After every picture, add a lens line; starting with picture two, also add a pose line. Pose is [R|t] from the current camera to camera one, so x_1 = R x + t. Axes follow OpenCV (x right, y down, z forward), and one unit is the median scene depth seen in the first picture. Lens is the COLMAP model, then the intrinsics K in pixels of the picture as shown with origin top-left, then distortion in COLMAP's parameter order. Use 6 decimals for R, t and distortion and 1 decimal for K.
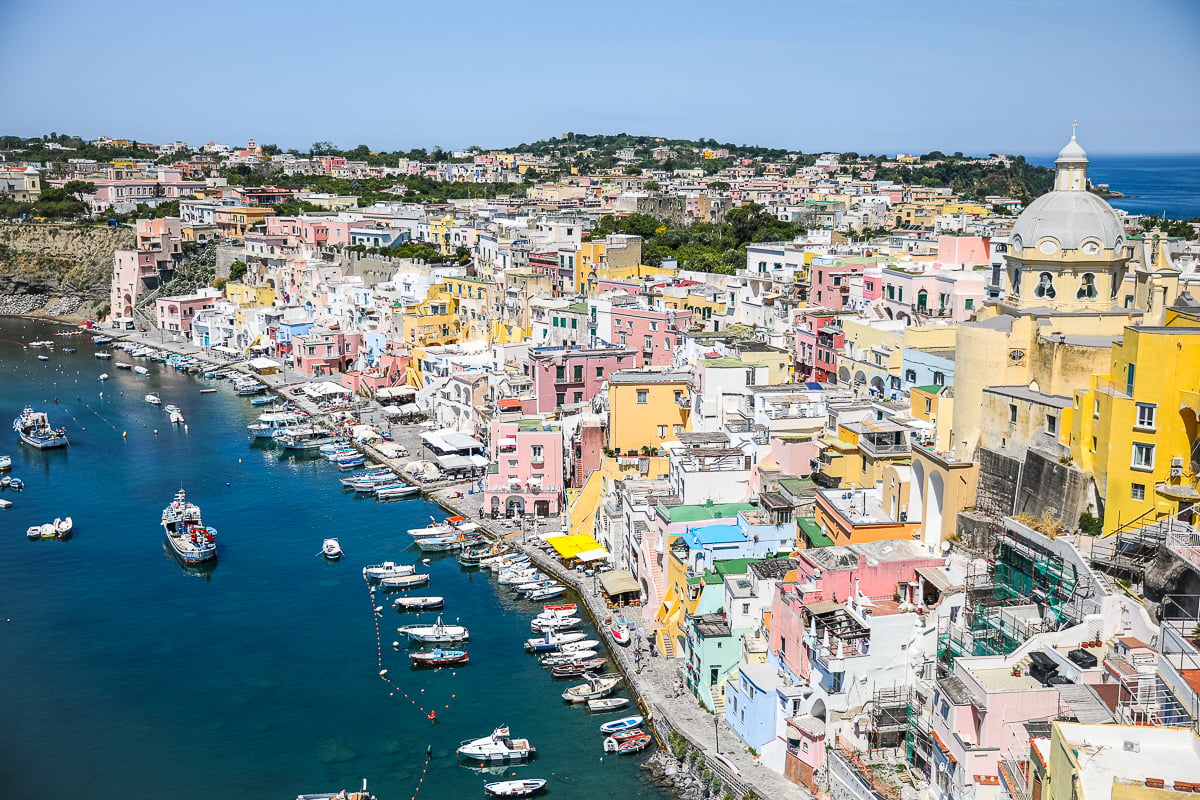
lens RADIAL K [[1330.0, 0, 575.4], [0, 1330.0, 402.3], [0, 0, 1]] dist [0.053389, 0.000000]
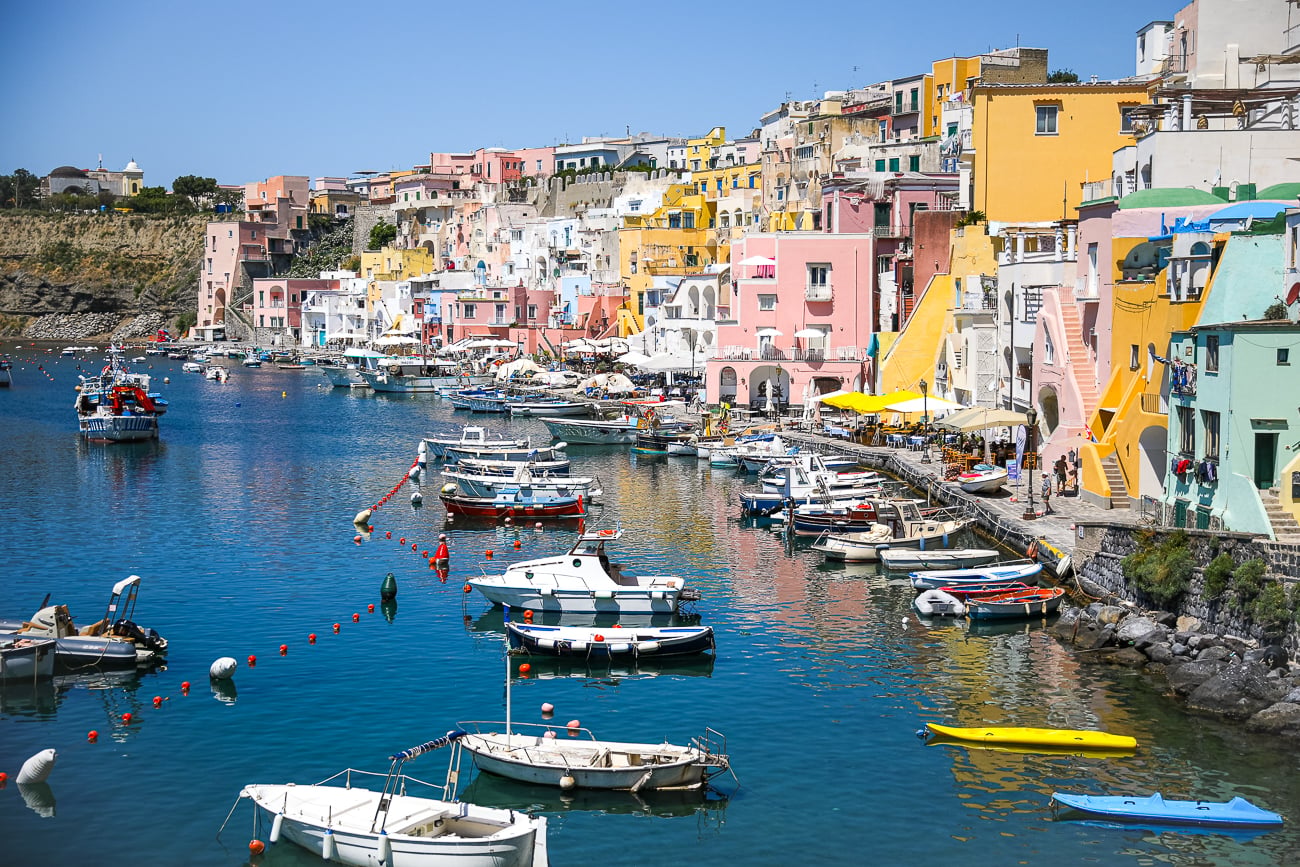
lens RADIAL K [[1826.2, 0, 652.5], [0, 1826.2, 430.8], [0, 0, 1]] dist [0.064340, 0.000000]
pose [[0.986633, 0.011321, -0.162562, 0.011738], [-0.033248, 0.990584, -0.132810, 0.109093], [0.159527, 0.136440, 0.977719, 0.218658]]
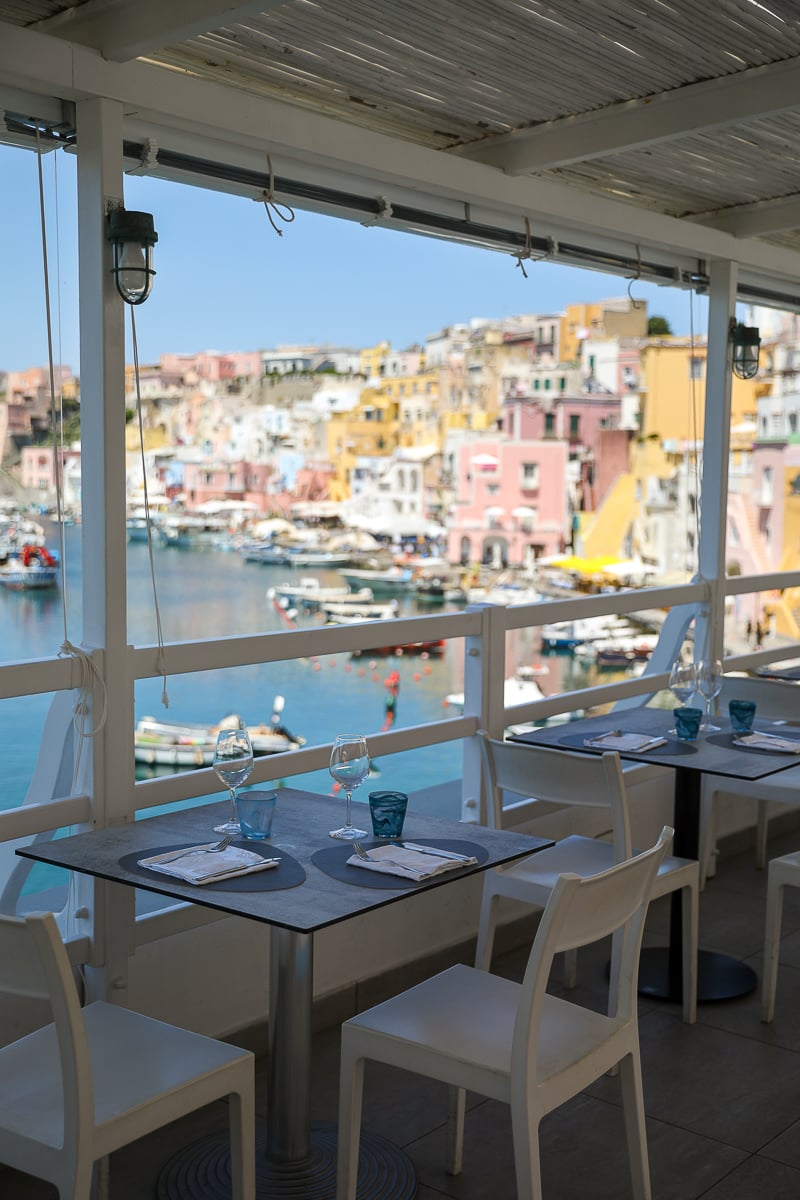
lens RADIAL K [[1424.9, 0, 409.8], [0, 1424.9, 597.8], [0, 0, 1]] dist [0.019996, 0.000000]
pose [[0.998031, 0.019085, -0.059755, -0.027123], [-0.025454, 0.993858, -0.107697, 0.108921], [0.057332, 0.109006, 0.992386, 0.173723]]
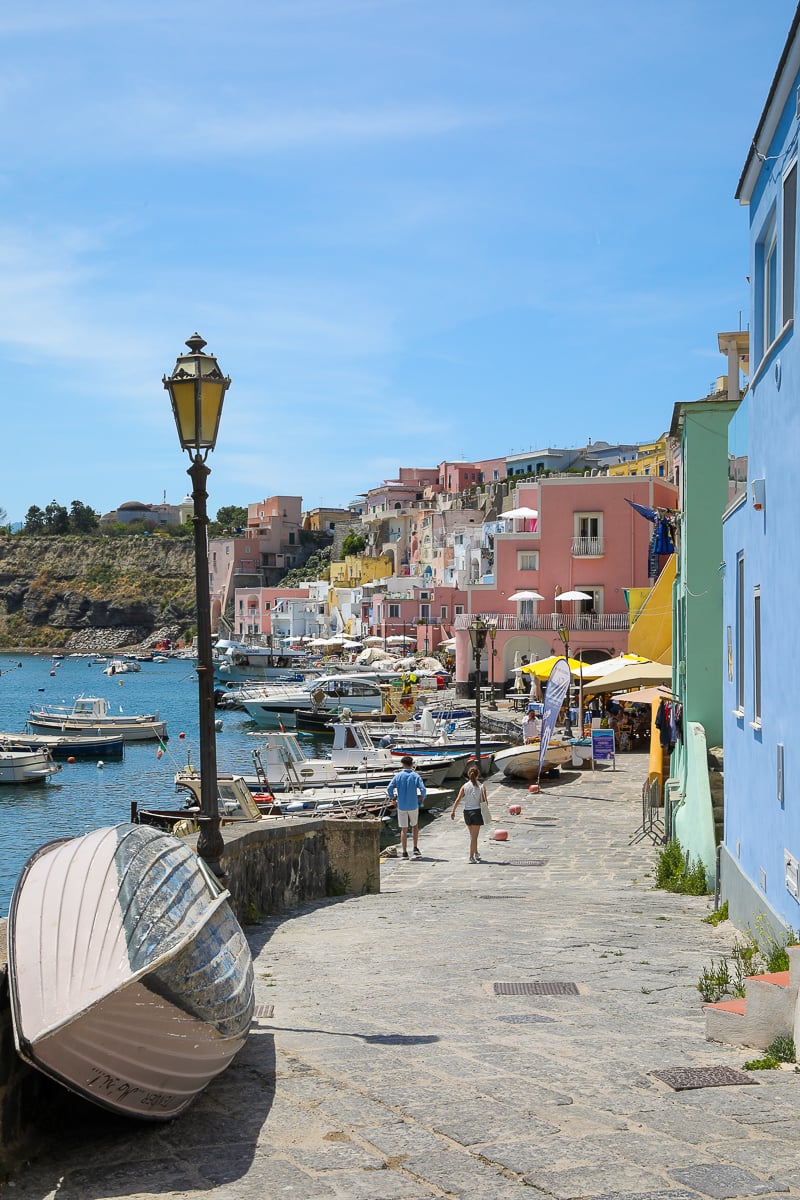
lens RADIAL K [[1595.0, 0, 401.0], [0, 1595.0, 602.3], [0, 0, 1]] dist [-0.026410, 0.000000]
pose [[0.932109, -0.009091, -0.362063, 0.054499], [-0.072636, 0.974682, -0.211469, 0.097998], [0.354819, 0.223411, 0.907850, 0.338343]]
